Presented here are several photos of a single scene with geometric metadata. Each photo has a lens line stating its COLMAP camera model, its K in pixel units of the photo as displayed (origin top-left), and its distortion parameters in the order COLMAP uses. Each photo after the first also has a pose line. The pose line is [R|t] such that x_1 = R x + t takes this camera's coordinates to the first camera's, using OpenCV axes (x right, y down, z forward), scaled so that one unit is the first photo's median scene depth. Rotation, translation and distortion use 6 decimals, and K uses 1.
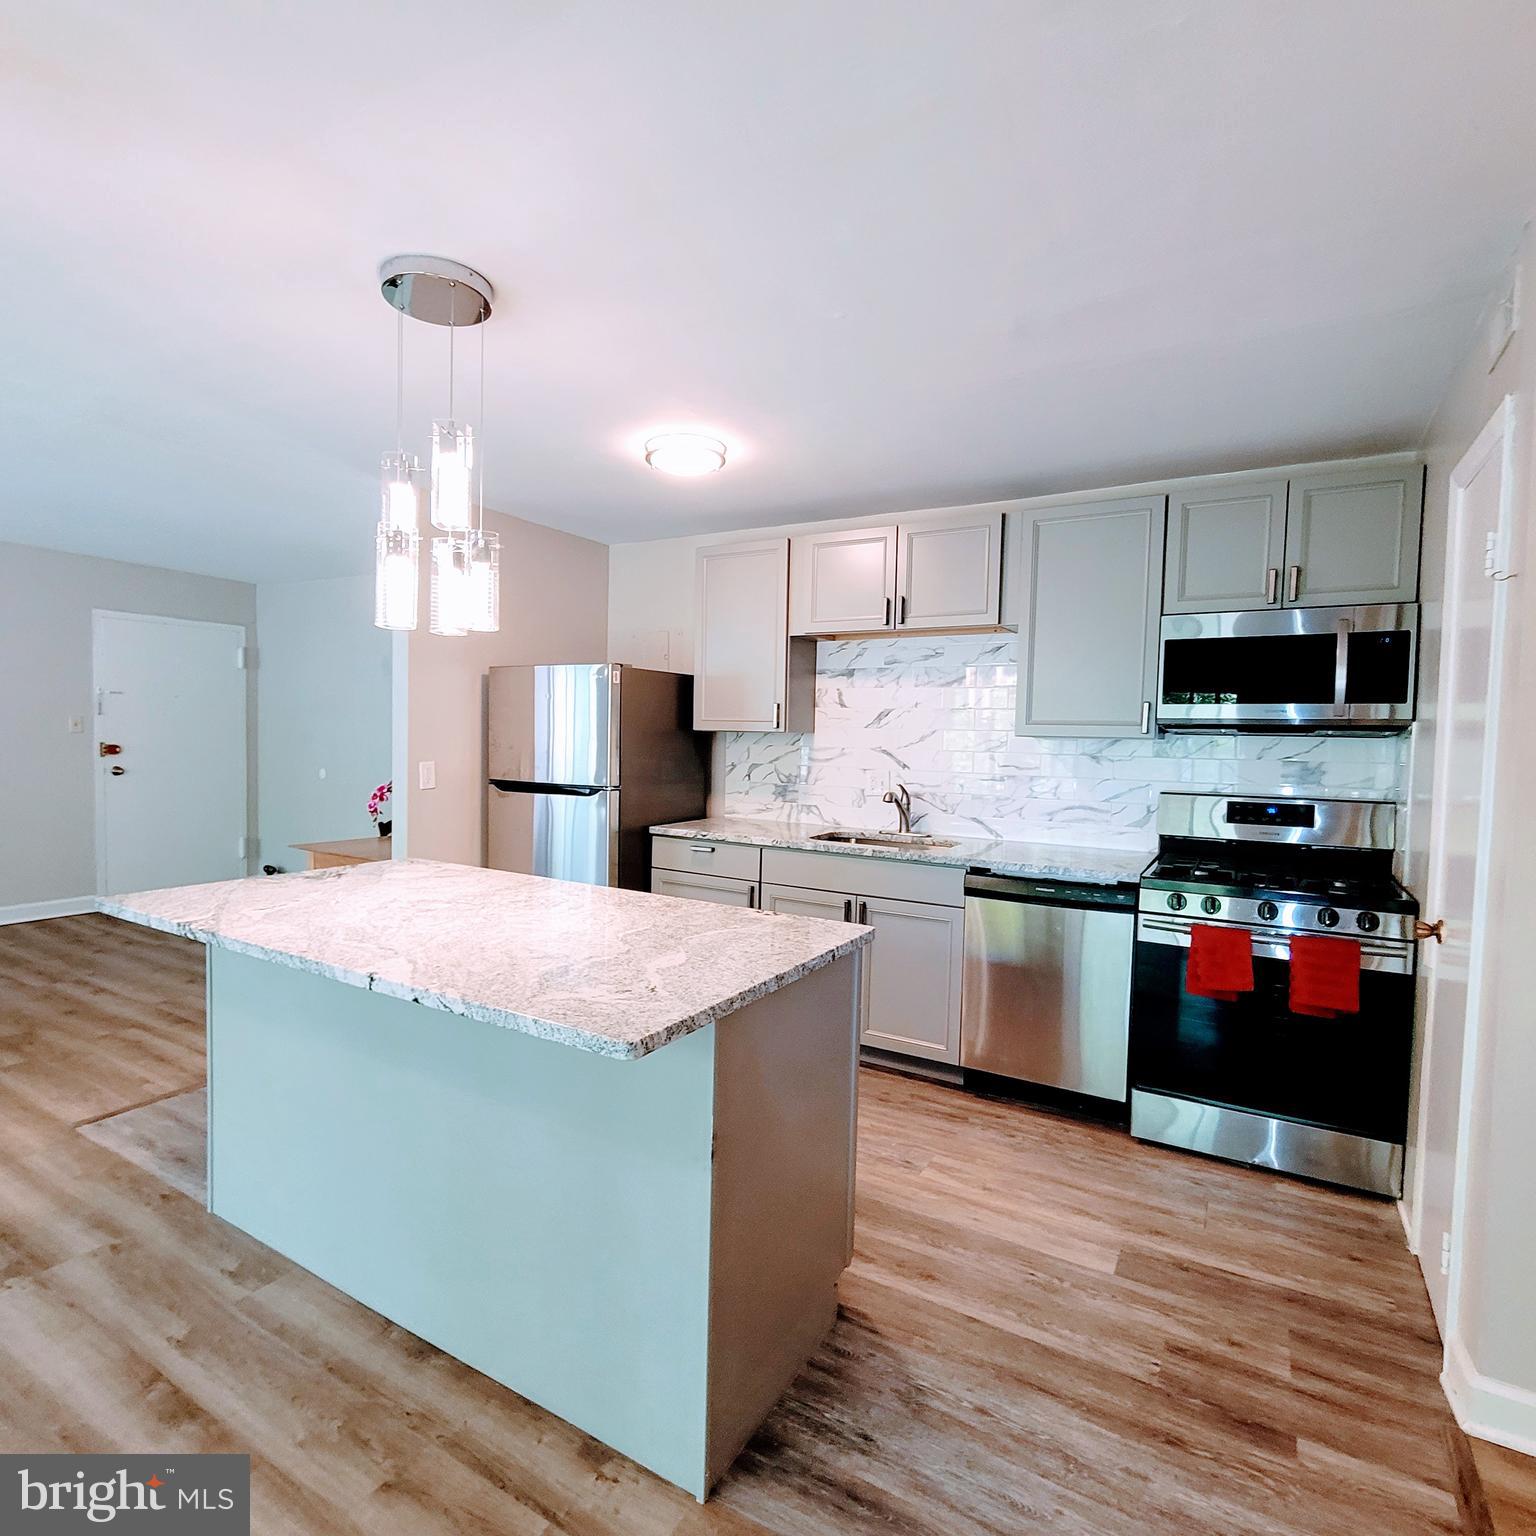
lens RADIAL K [[835.7, 0, 769.4], [0, 835.7, 778.6], [0, 0, 1]] dist [-0.002348, 0.000305]
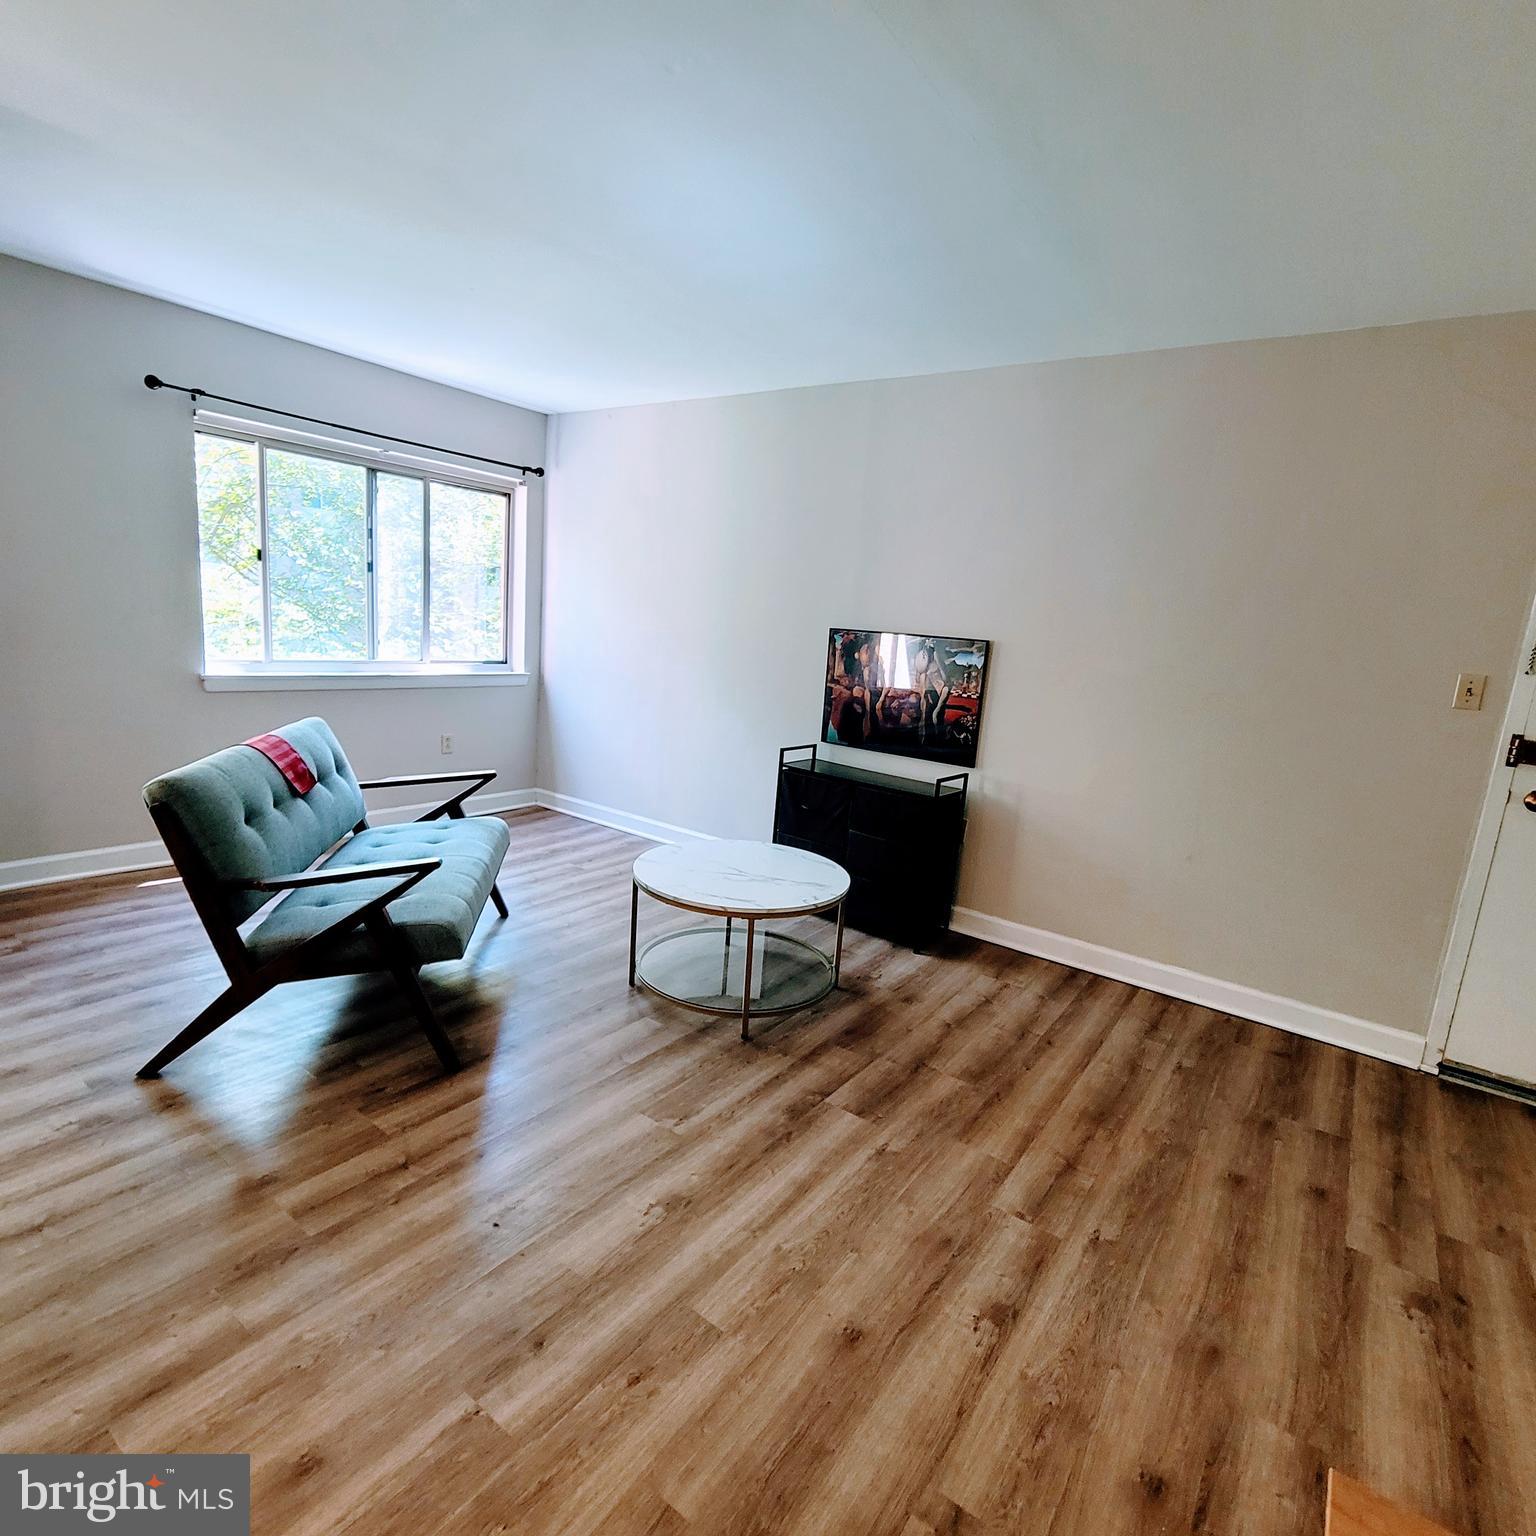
lens RADIAL K [[835.7, 0, 767.1], [0, 835.7, 774.6], [0, 0, 1]] dist [-0.002348, 0.000305]
pose [[-0.100053, 0.157632, -0.982416, -0.580755], [-0.130793, 0.976719, 0.170039, -0.087760], [0.986348, 0.145506, -0.077106, 1.201243]]
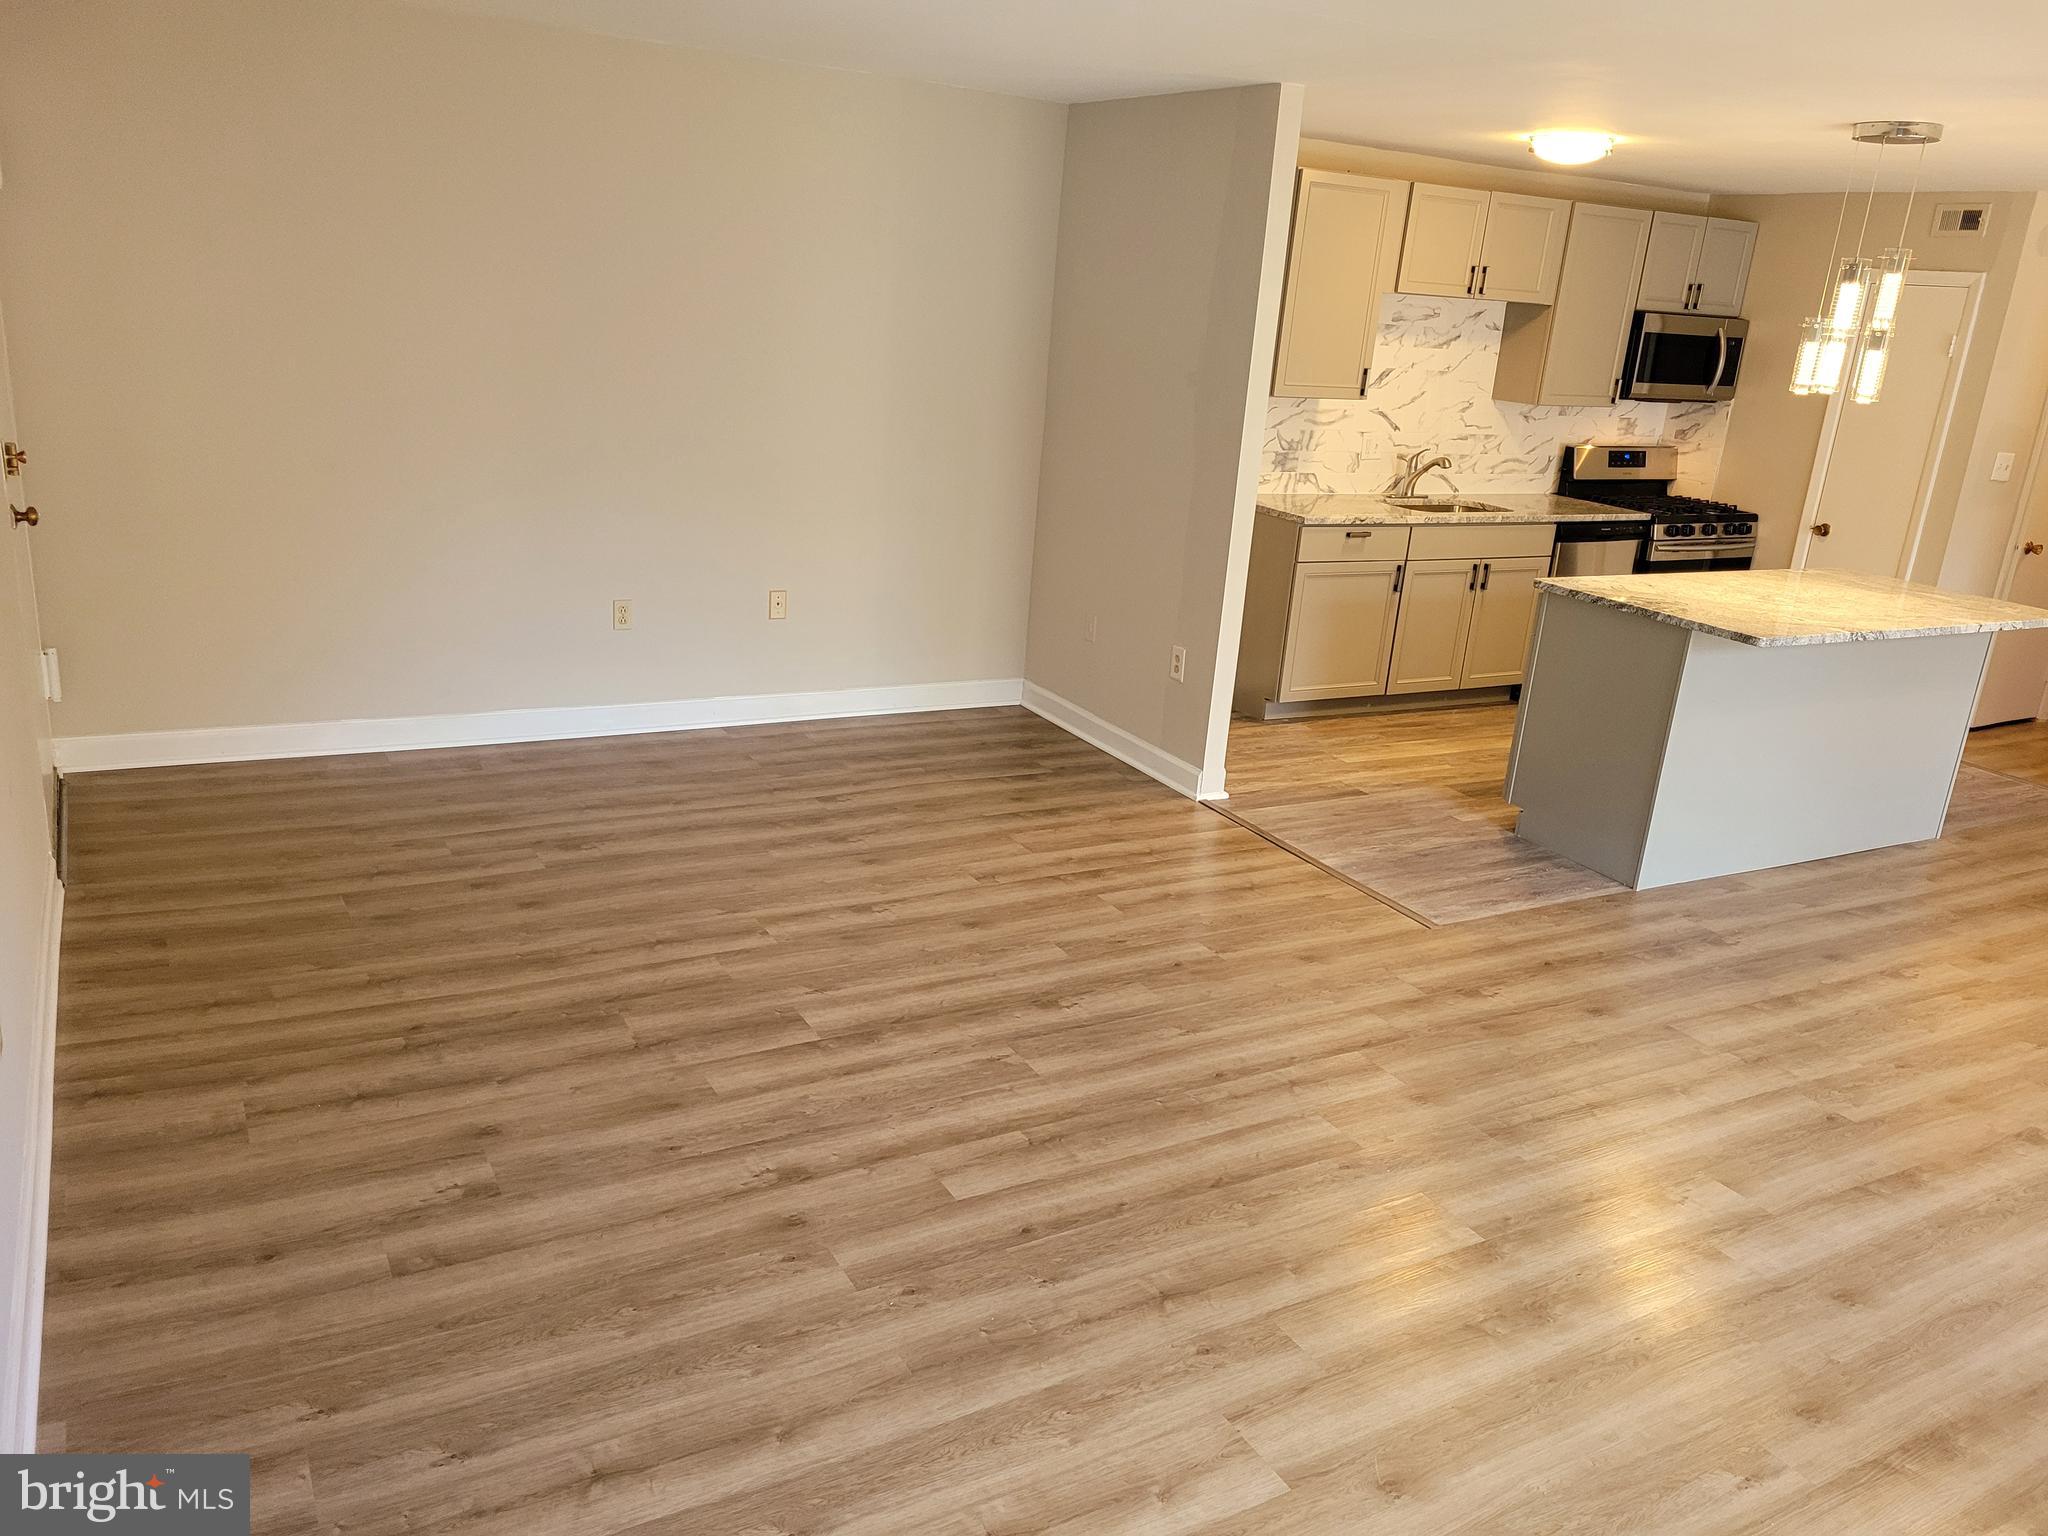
lens RADIAL K [[1534.4, 0, 1029.9], [0, 1534.4, 763.9], [0, 0, 1]] dist [0.048461, -0.033880]
pose [[0.504972, -0.246824, 0.827092, -2.196994], [-0.020143, 0.954610, 0.297176, -0.221943], [-0.862900, -0.166726, 0.477080, 0.553305]]
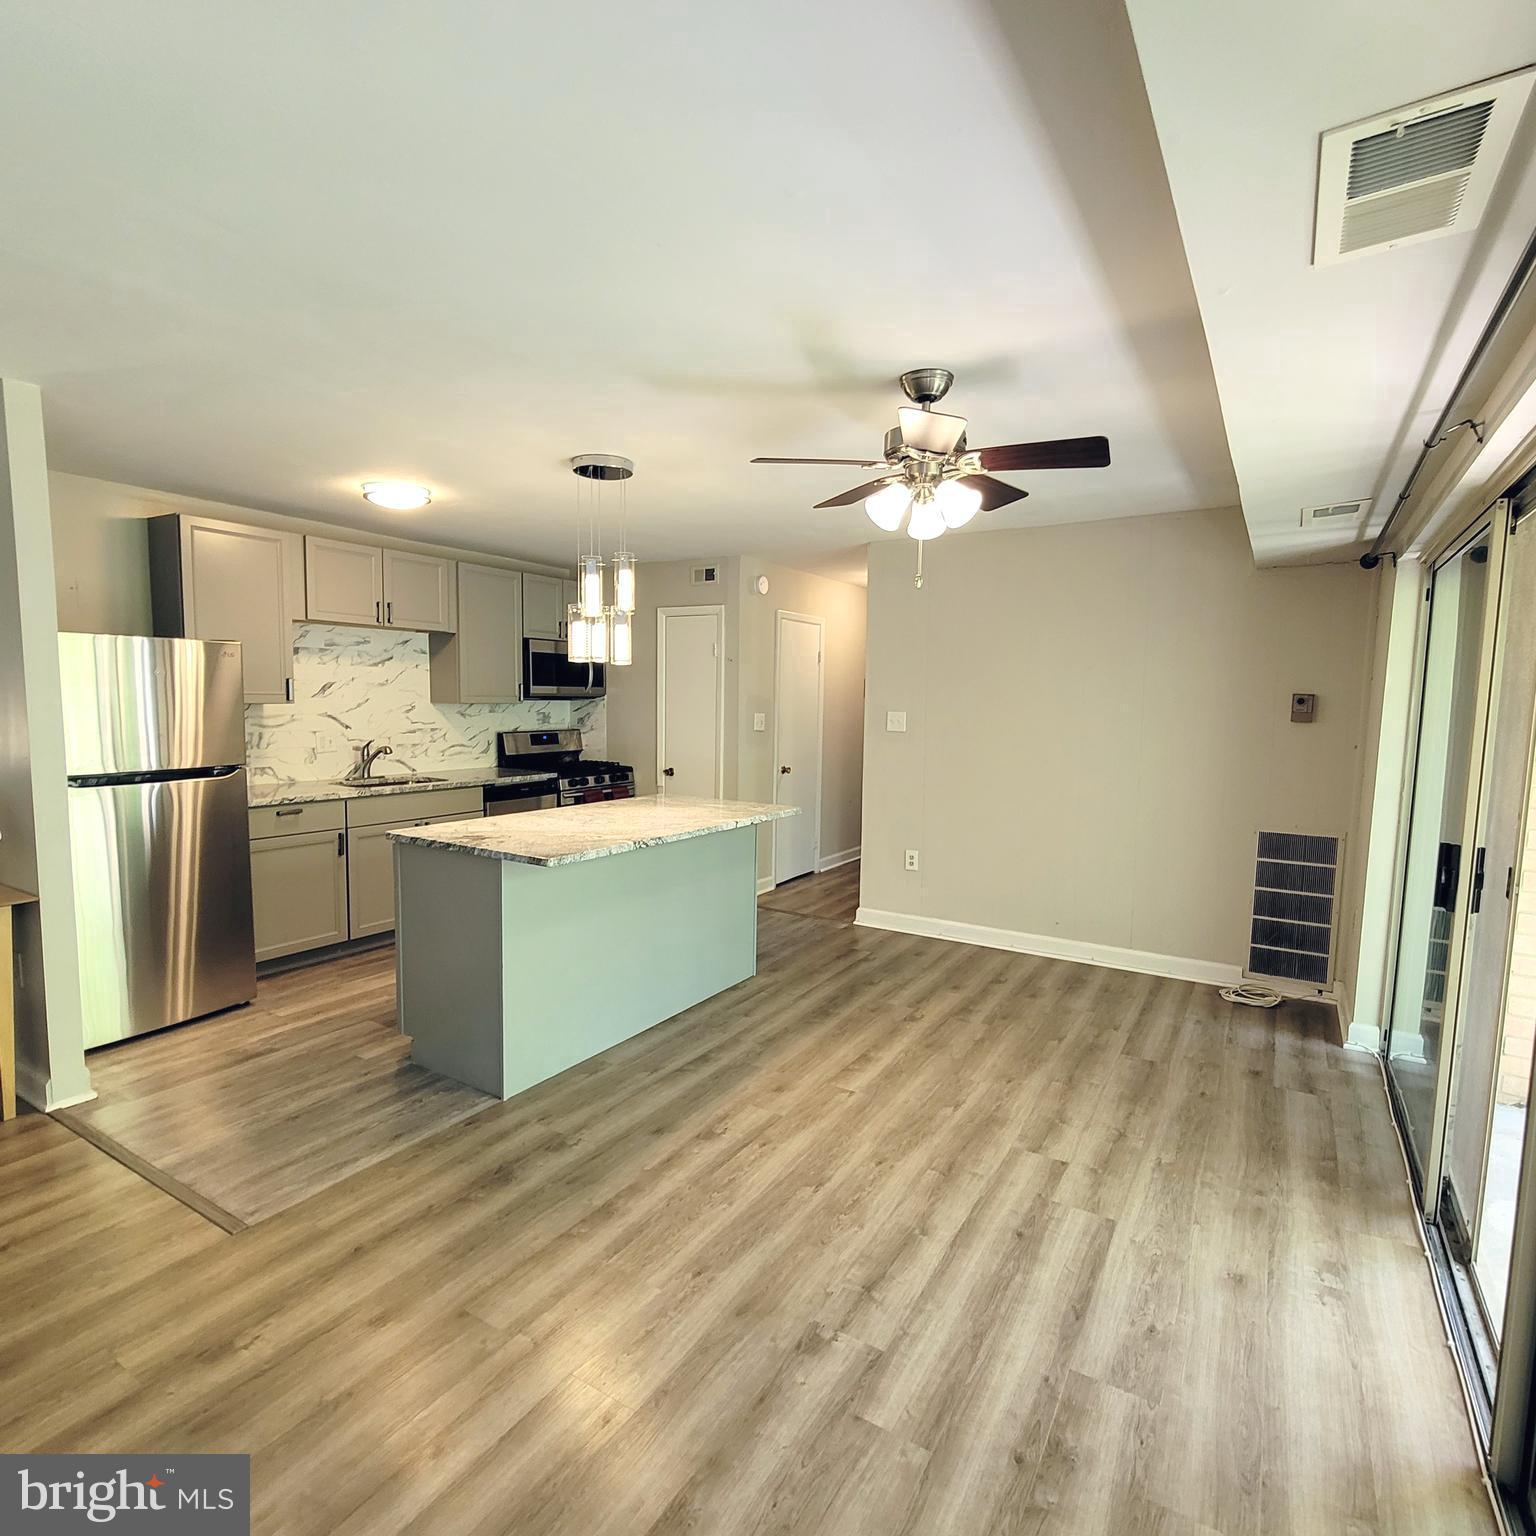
lens RADIAL K [[835.7, 0, 767.1], [0, 835.7, 778.0], [0, 0, 1]] dist [-0.002348, 0.000305]
pose [[0.024543, -0.121416, 0.992298, -1.436990], [0.031242, 0.992206, 0.120632, -0.093174], [-0.999210, 0.028040, 0.028145, 0.412824]]
